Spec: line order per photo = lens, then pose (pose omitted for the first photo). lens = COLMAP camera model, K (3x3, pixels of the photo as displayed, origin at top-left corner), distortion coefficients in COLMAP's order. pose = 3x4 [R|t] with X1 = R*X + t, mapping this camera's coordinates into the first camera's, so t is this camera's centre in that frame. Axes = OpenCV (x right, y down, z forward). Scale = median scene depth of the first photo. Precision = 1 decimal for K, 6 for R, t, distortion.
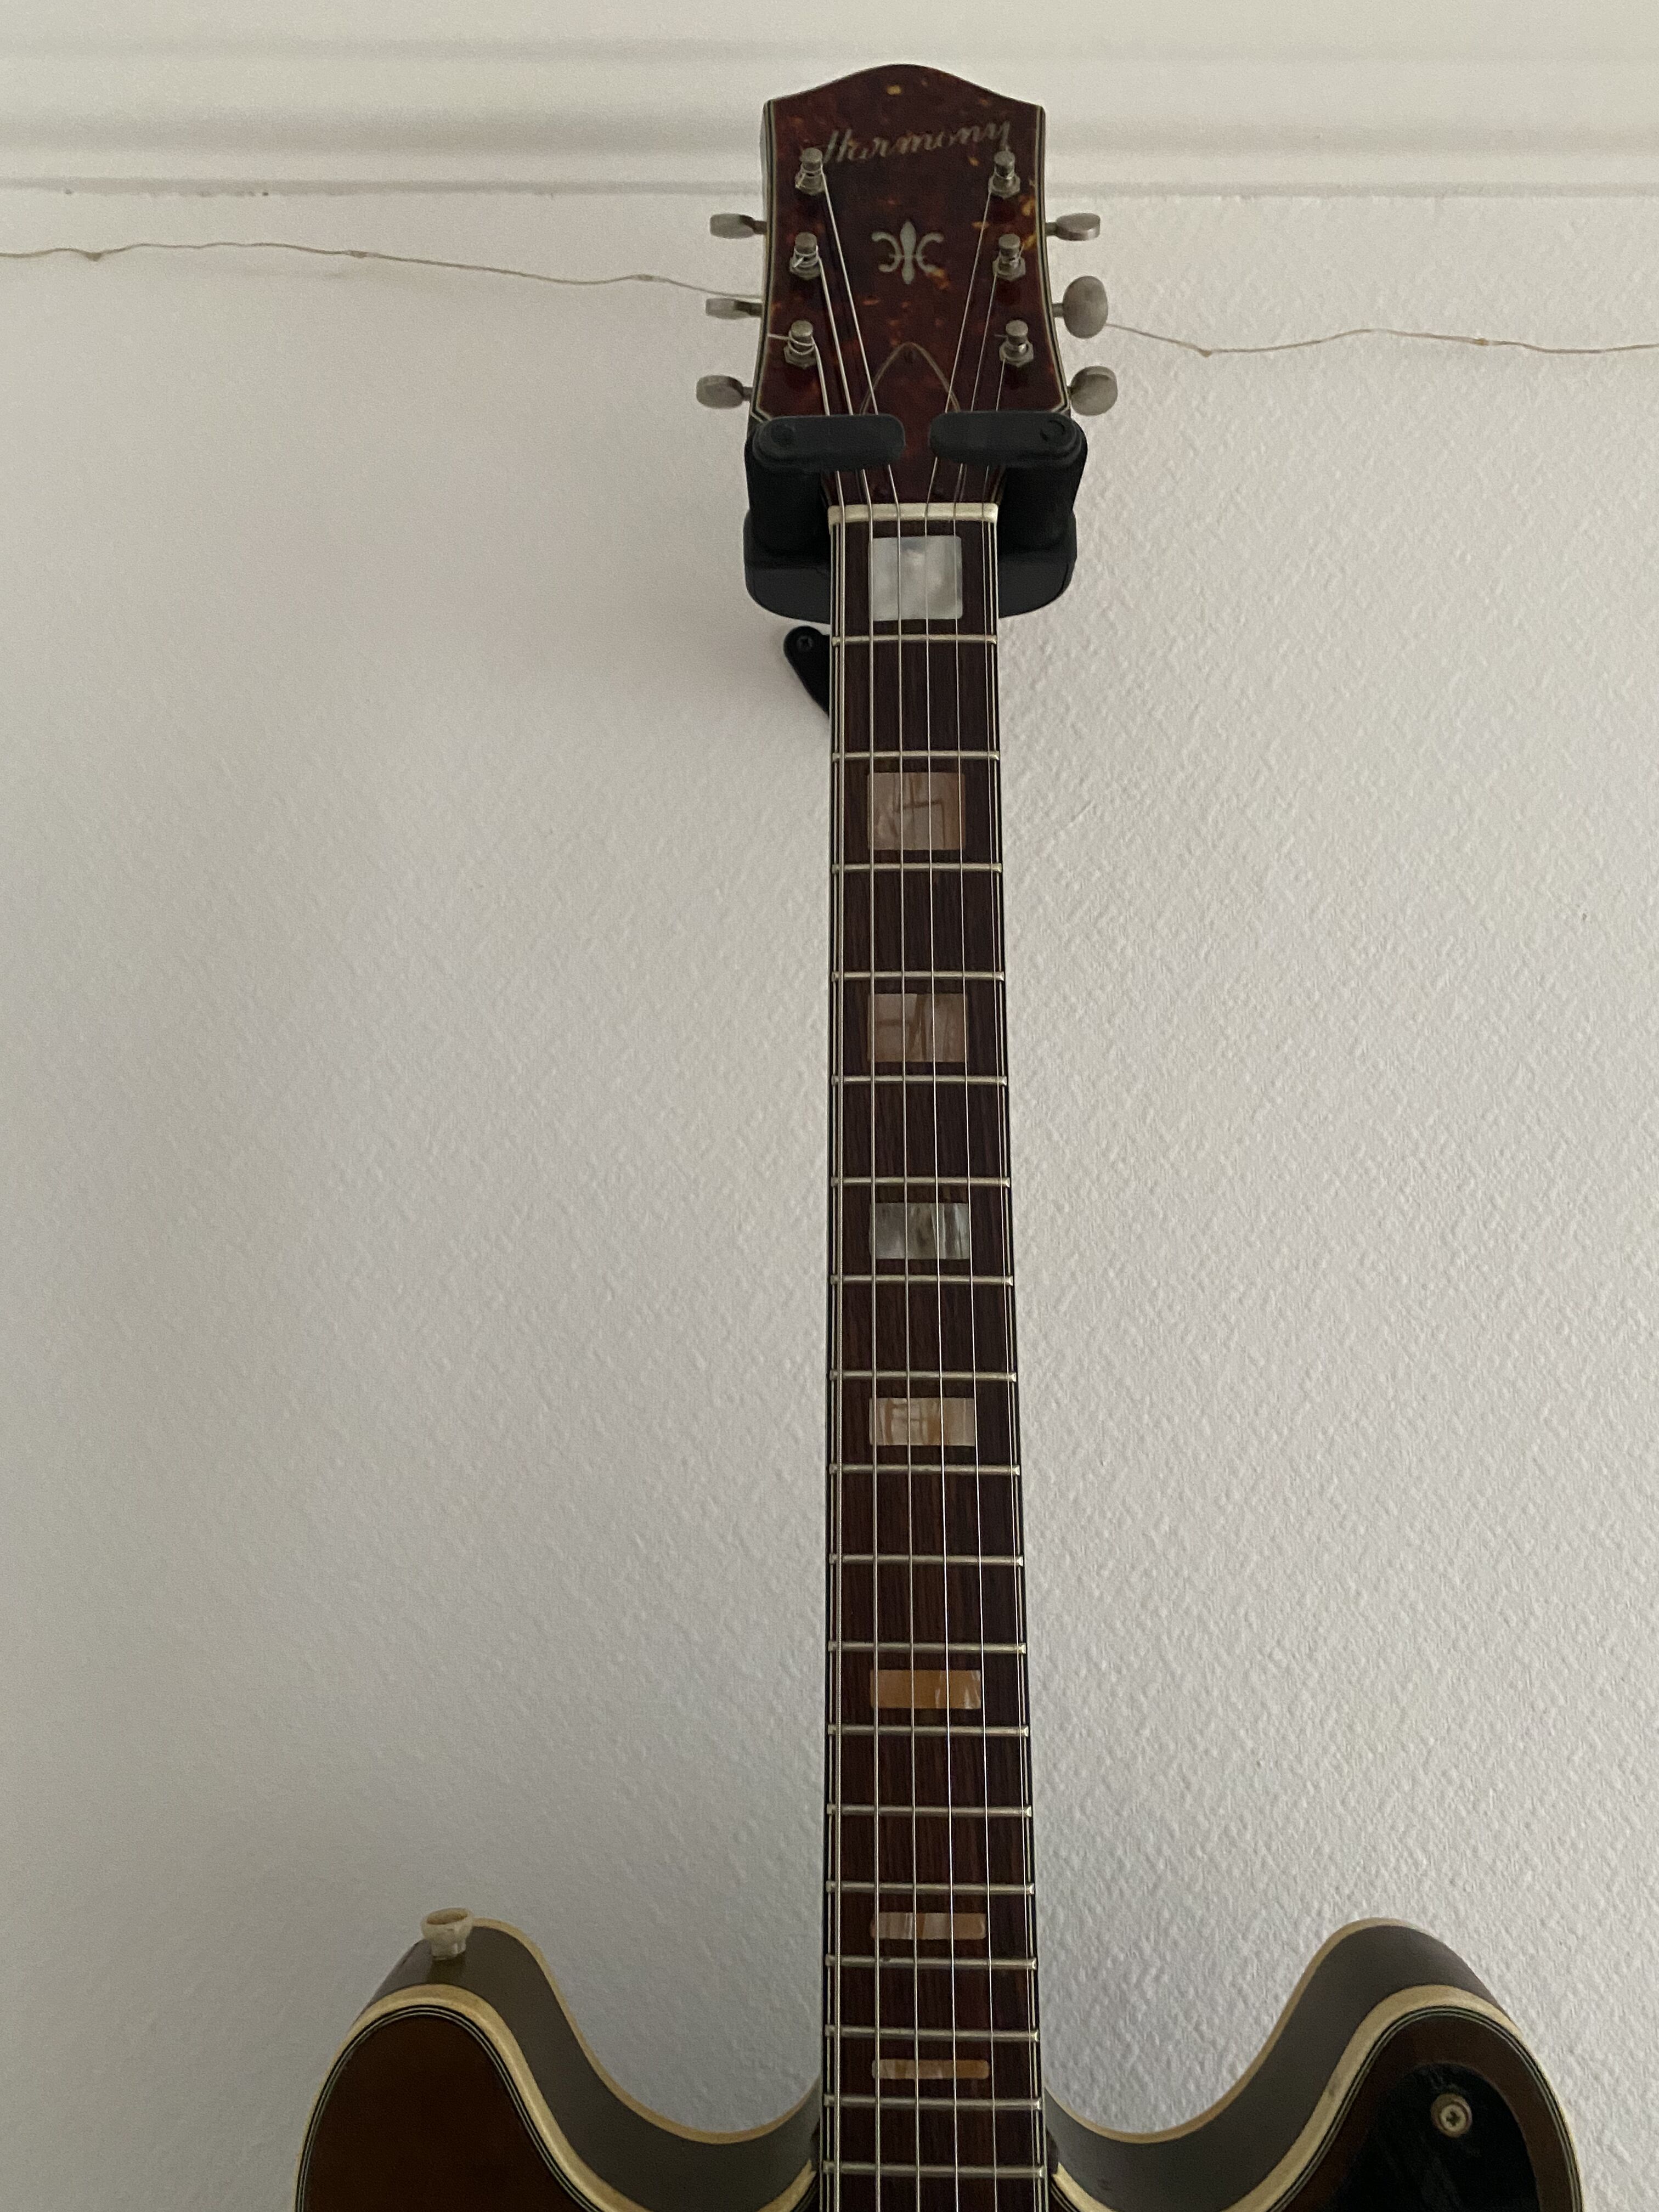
lens RADIAL K [[1658.5, 0, 838.0], [0, 1658.5, 1073.2], [0, 0, 1]] dist [0.015203, -0.018388]
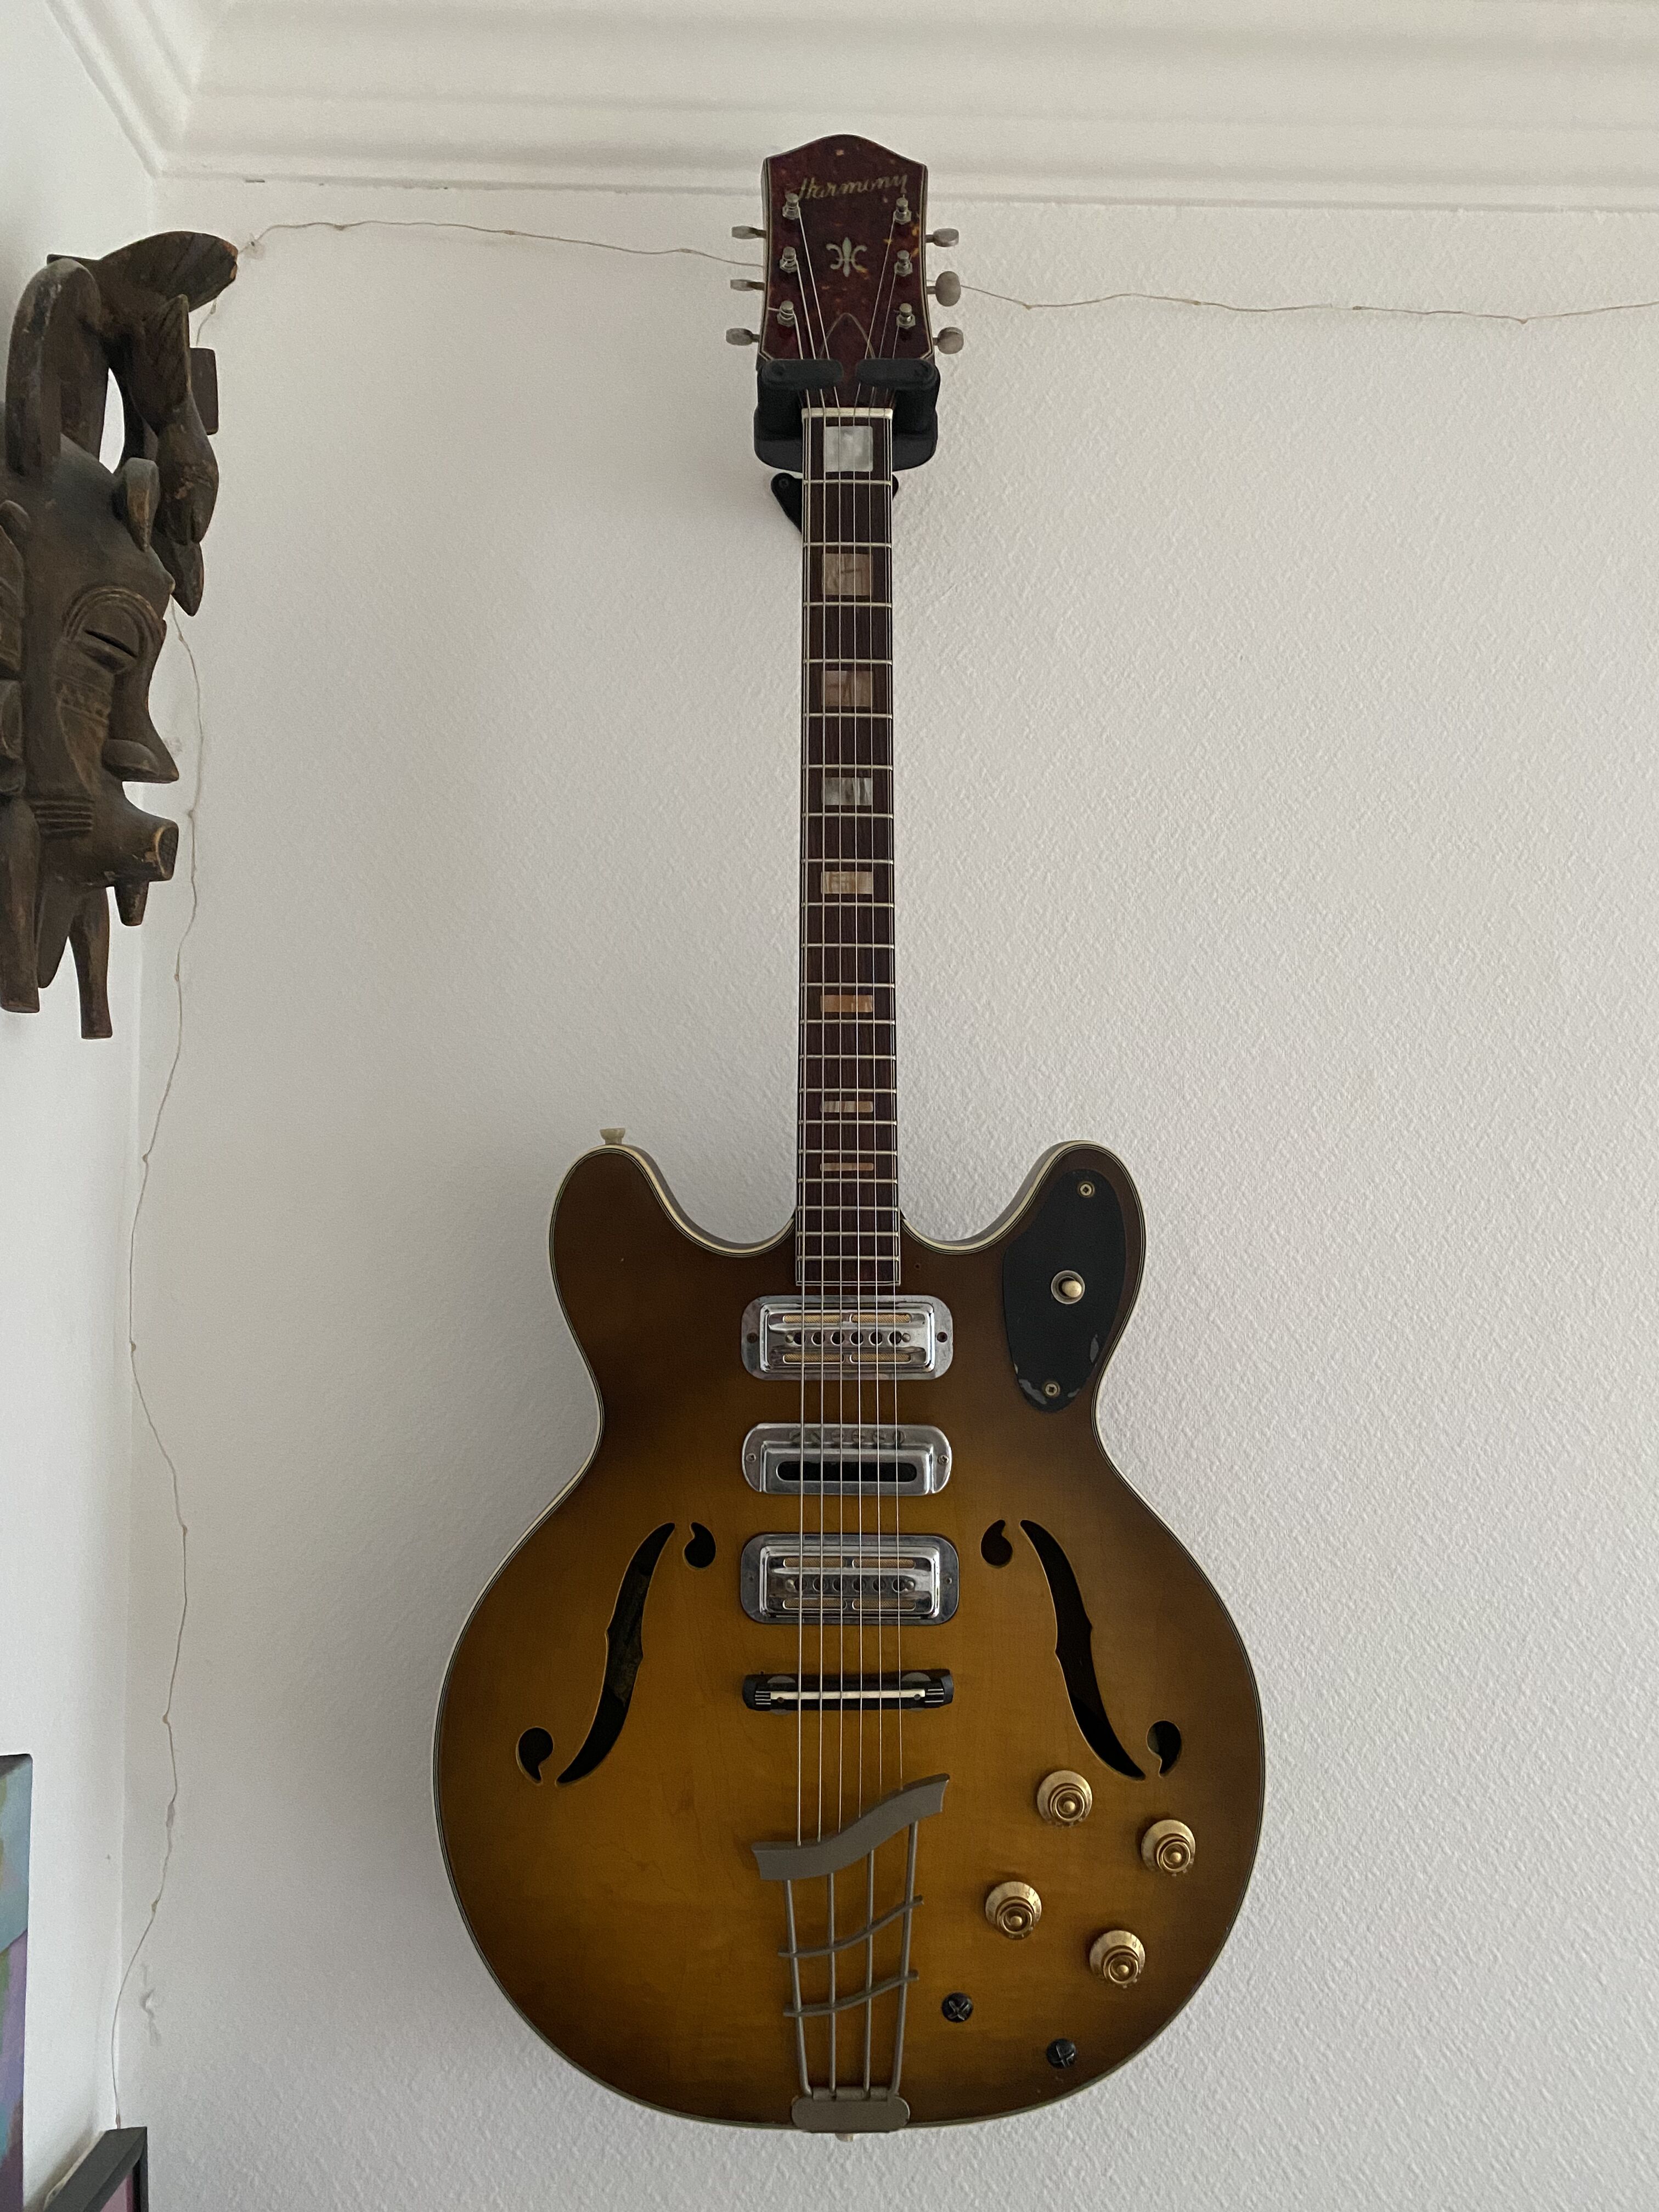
lens RADIAL K [[1658.5, 0, 832.2], [0, 1658.5, 1084.7], [0, 0, 1]] dist [0.015203, -0.018388]
pose [[0.999470, 0.006058, 0.031991, -0.022840], [-0.008954, 0.995793, 0.091190, 0.204263], [-0.031304, -0.091428, 0.995320, -0.775515]]
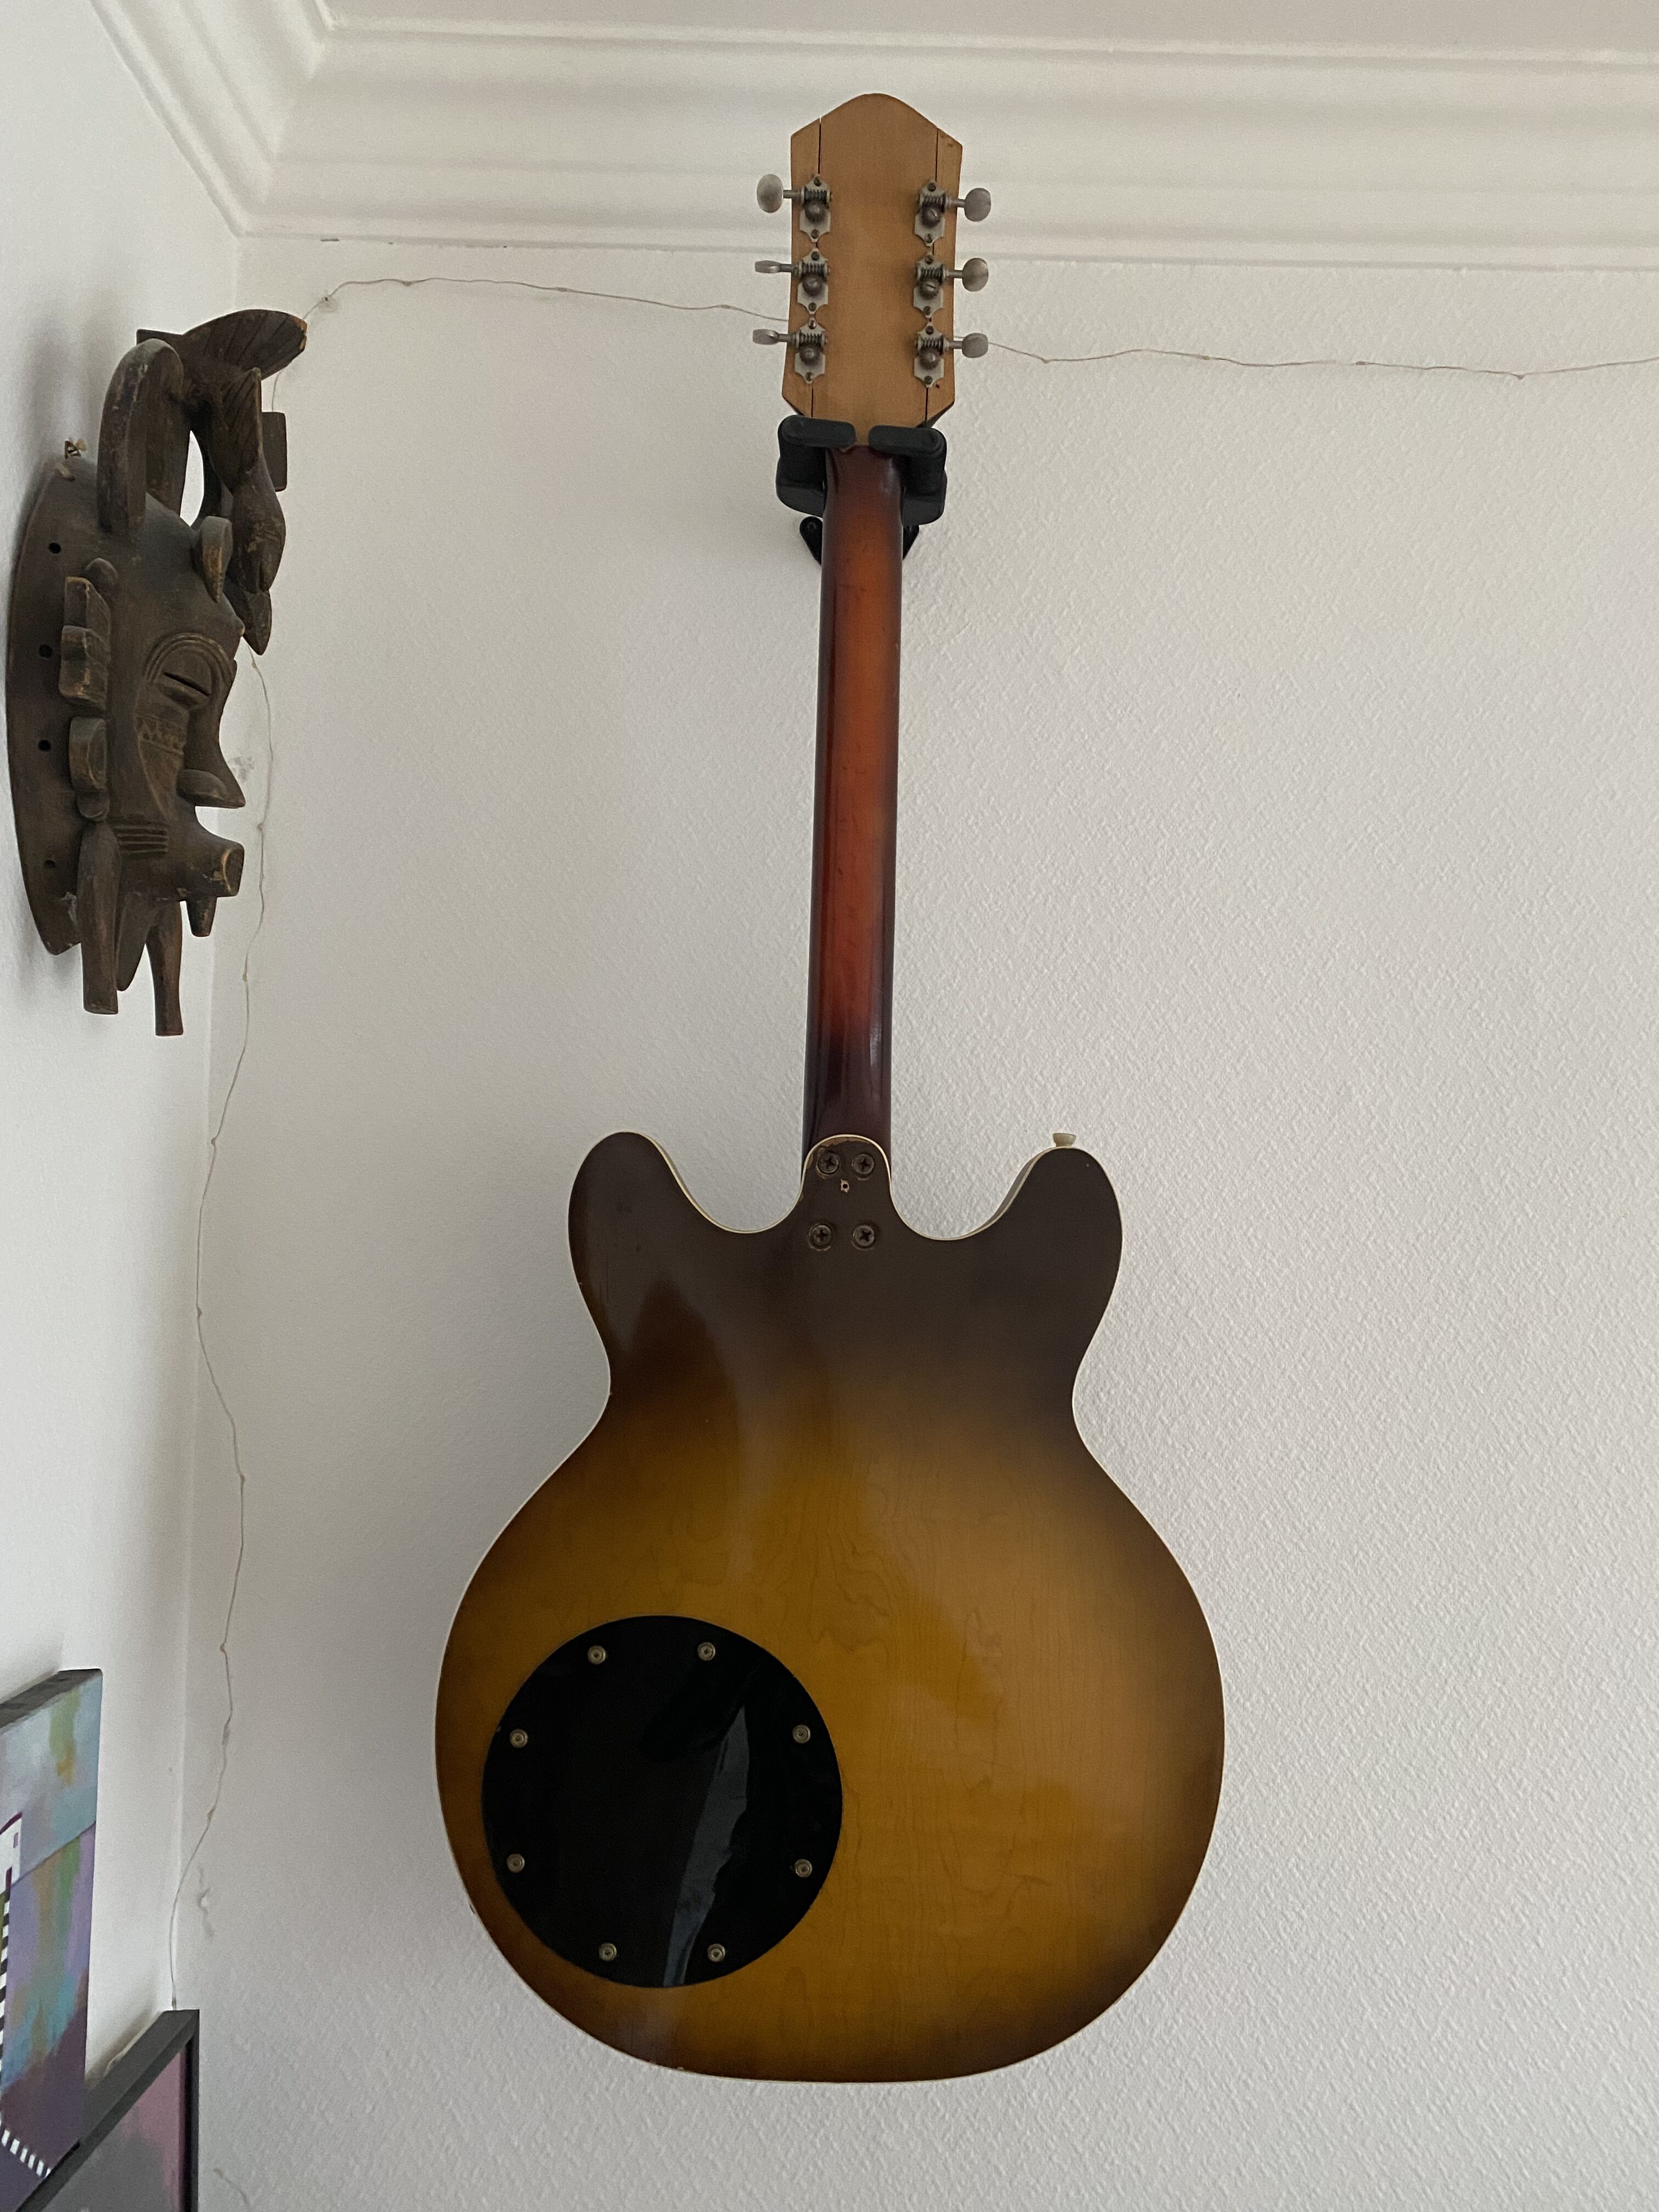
lens RADIAL K [[1658.5, 0, 842.1], [0, 1658.5, 1100.2], [0, 0, 1]] dist [0.015203, -0.018388]
pose [[0.999533, 0.029628, -0.007516, 0.048324], [-0.028628, 0.993583, 0.109426, 0.169391], [0.010709, -0.109160, 0.993967, -0.912289]]
